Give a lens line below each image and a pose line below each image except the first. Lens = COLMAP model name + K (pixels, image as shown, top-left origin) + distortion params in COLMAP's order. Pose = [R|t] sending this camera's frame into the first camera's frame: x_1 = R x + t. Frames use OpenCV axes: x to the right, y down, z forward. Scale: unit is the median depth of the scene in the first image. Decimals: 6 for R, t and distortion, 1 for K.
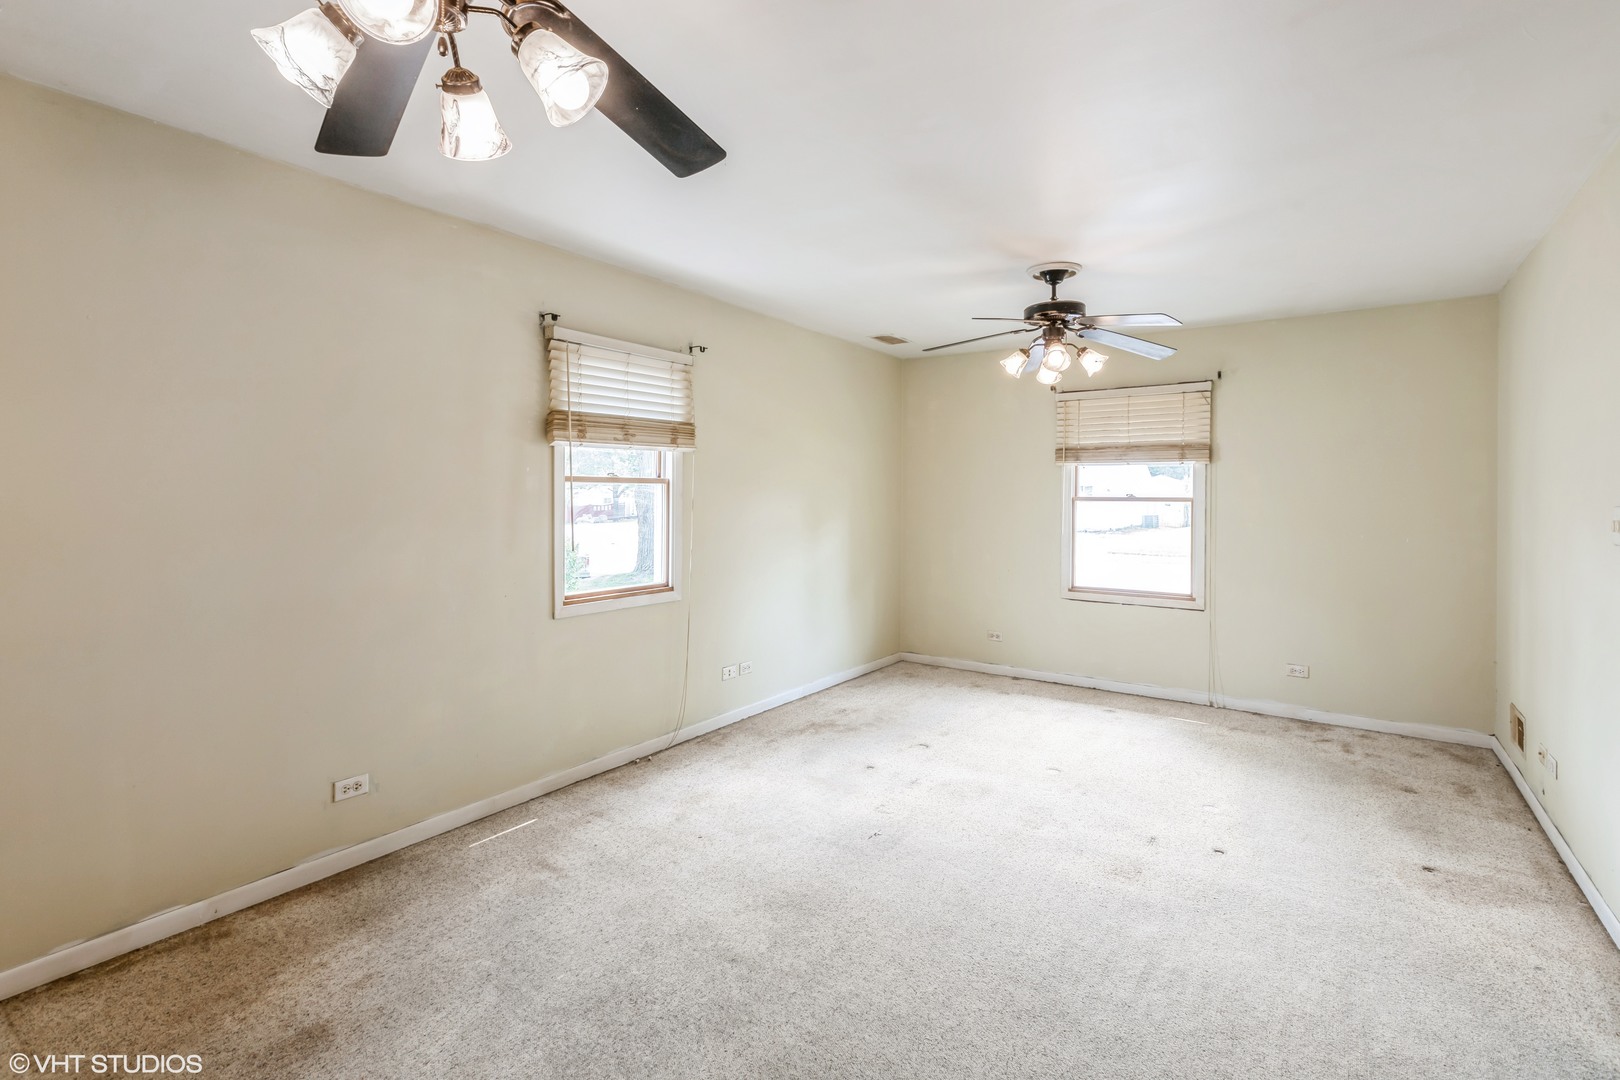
lens RADIAL K [[748.9, 0, 812.1], [0, 748.9, 505.9], [0, 0, 1]] dist [0.001652, 0.000046]
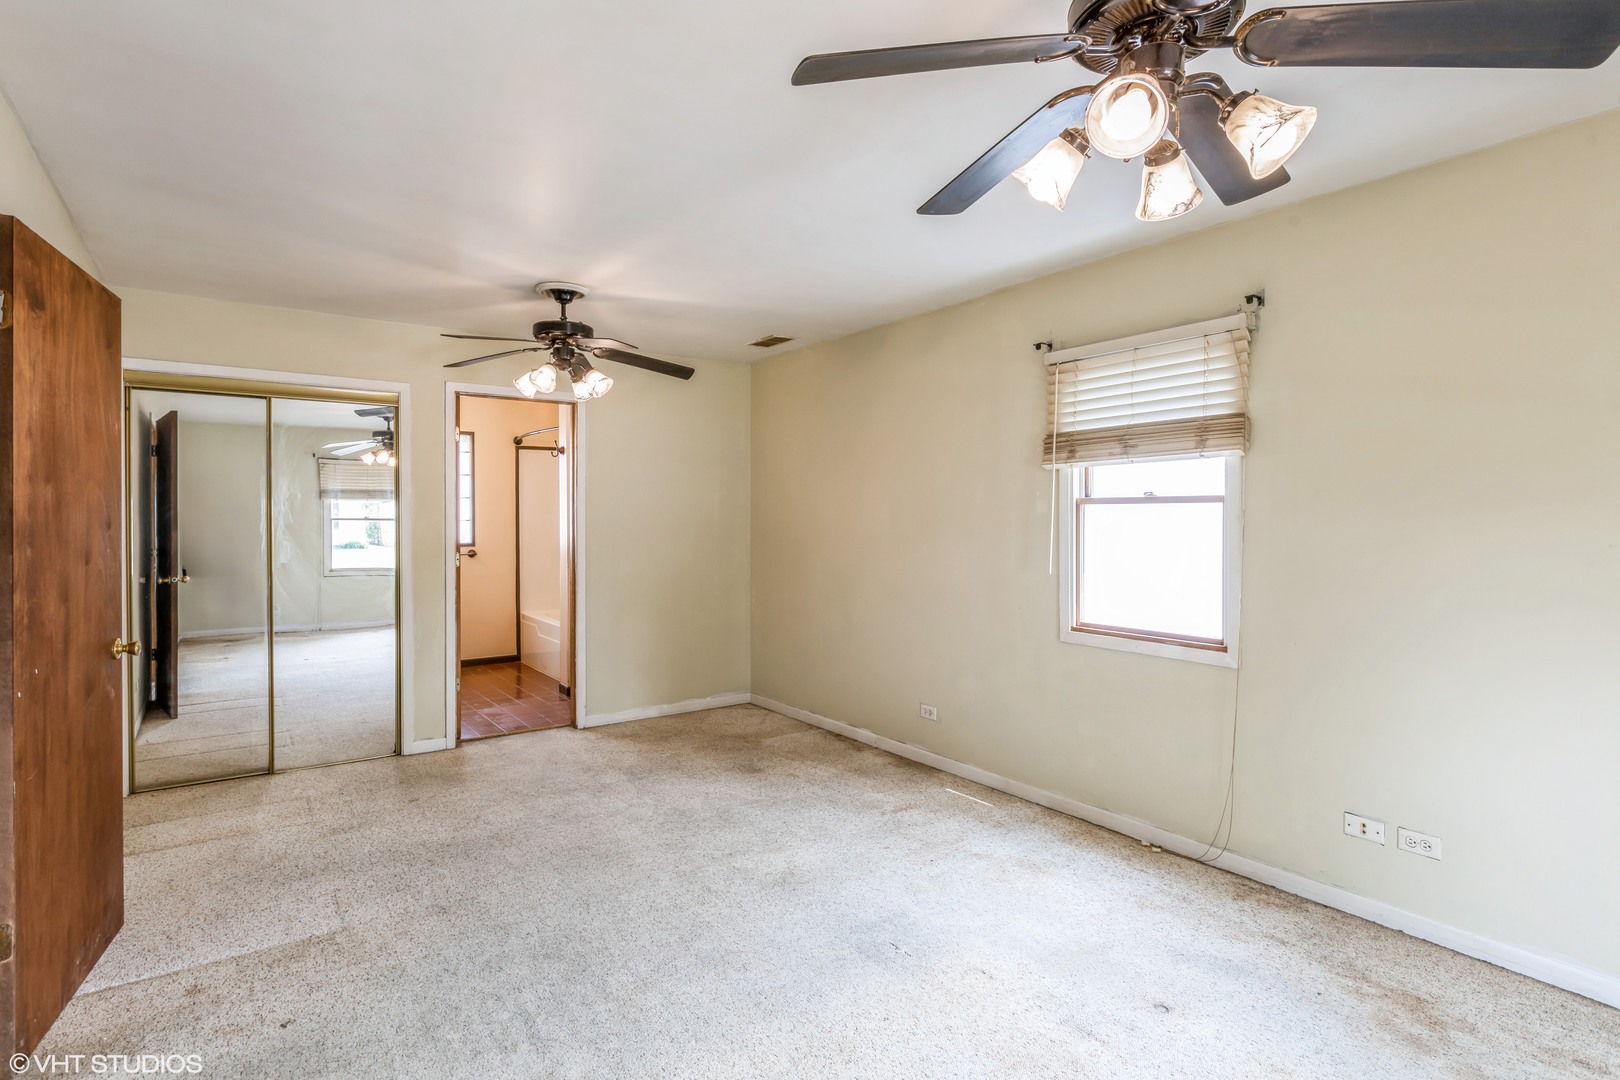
lens RADIAL K [[840.3, 0, 805.6], [0, 840.3, 531.7], [0, 0, 1]] dist [-0.003242, -0.000291]
pose [[-0.344900, 0.012899, -0.938551, 0.824891], [-0.018701, 0.999613, 0.020610, -0.012473], [0.938453, 0.024660, -0.344526, 1.056379]]
